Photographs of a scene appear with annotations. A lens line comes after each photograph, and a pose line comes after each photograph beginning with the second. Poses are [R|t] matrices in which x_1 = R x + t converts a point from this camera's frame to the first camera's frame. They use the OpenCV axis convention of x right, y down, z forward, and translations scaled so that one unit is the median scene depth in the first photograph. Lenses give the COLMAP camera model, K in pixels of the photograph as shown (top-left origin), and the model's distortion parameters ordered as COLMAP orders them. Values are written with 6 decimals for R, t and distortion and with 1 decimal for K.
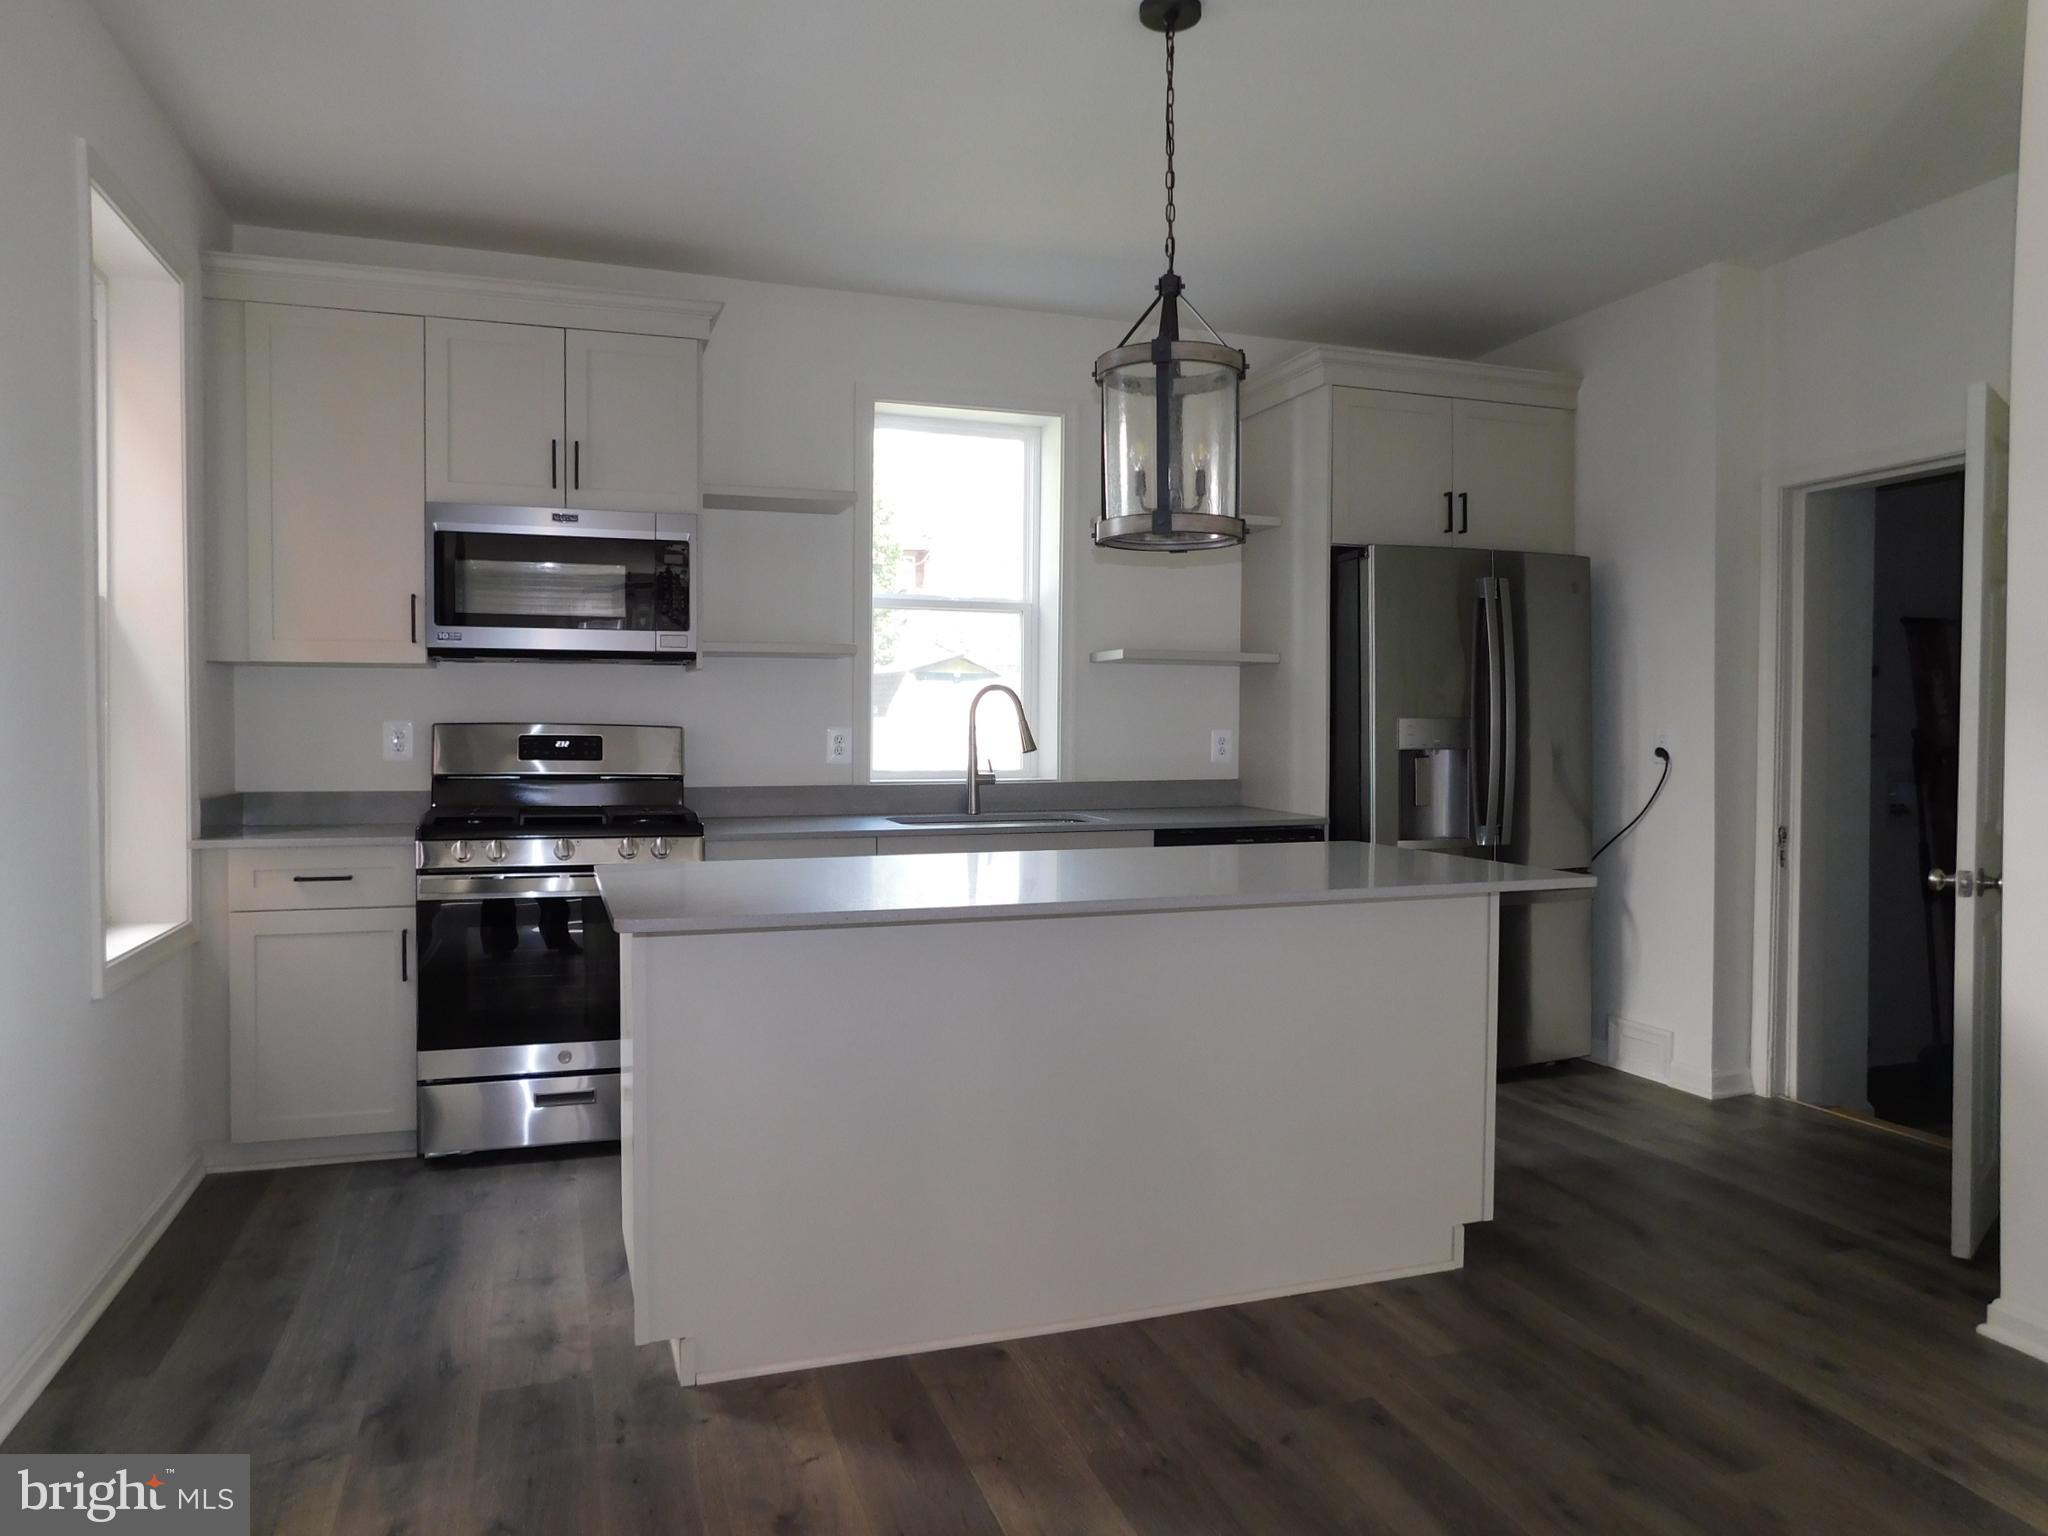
lens RADIAL K [[1363.8, 0, 1024.0], [0, 1363.8, 768.0], [0, 0, 1]] dist [-0.065657, 0.057377]
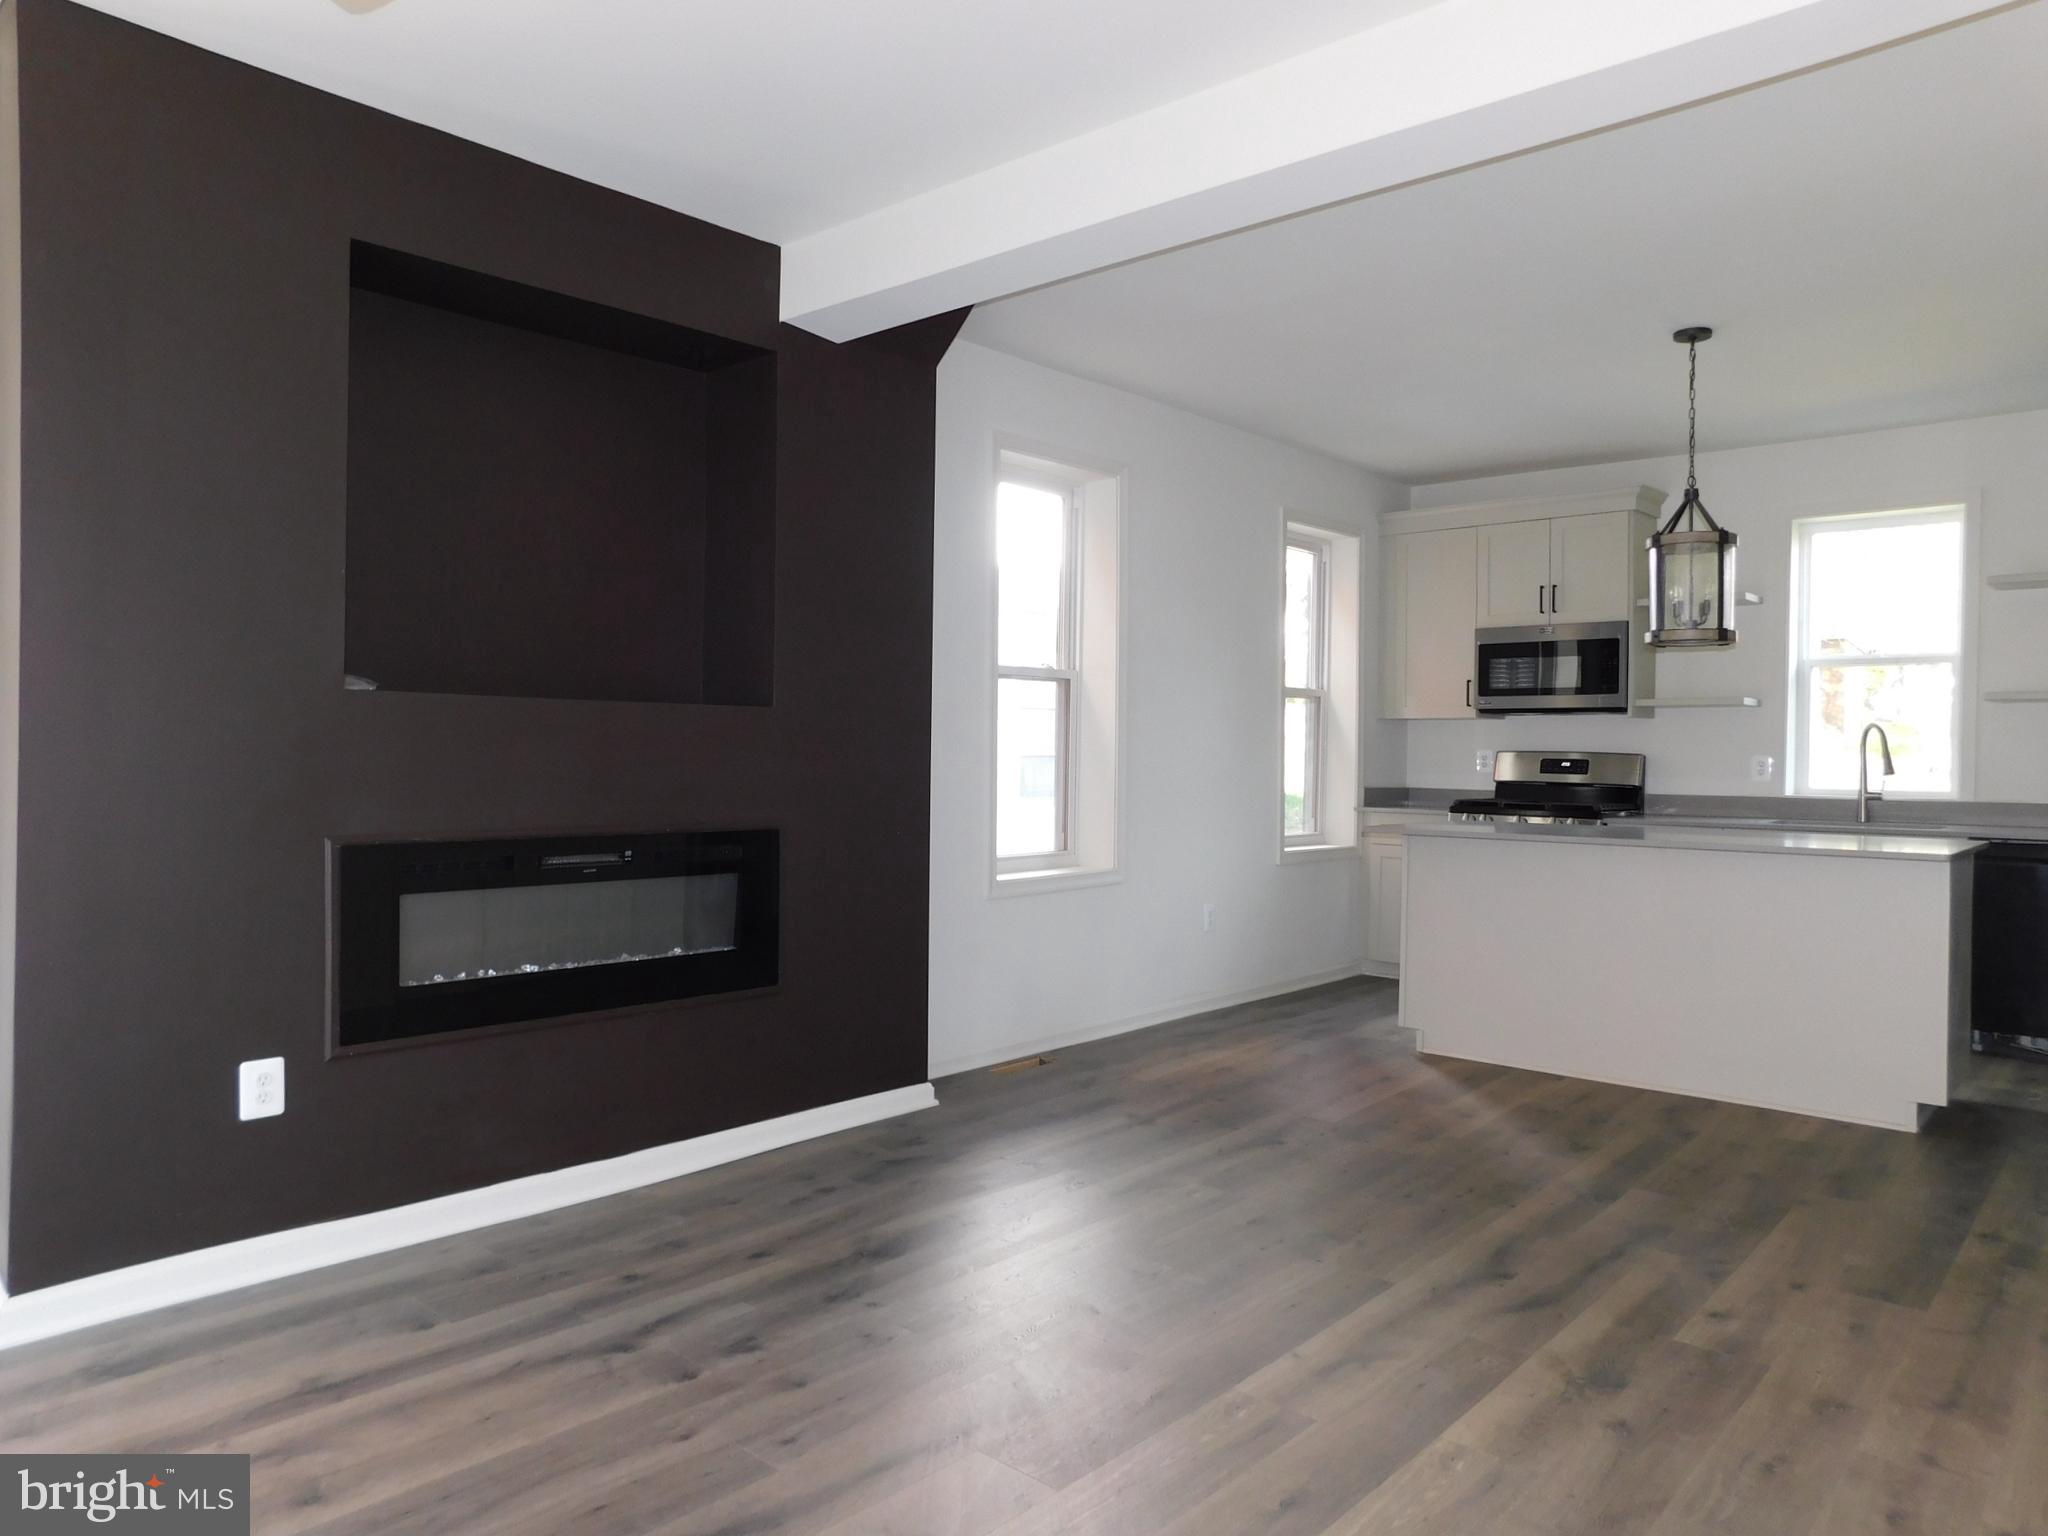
lens RADIAL K [[1363.8, 0, 1024.0], [0, 1363.8, 768.0], [0, 0, 1]] dist [-0.065657, 0.057377]
pose [[0.475647, 0.010877, -0.879569, 0.834349], [-0.040348, 0.999141, -0.009464, 0.030505], [0.878711, 0.039991, 0.475677, -0.377318]]
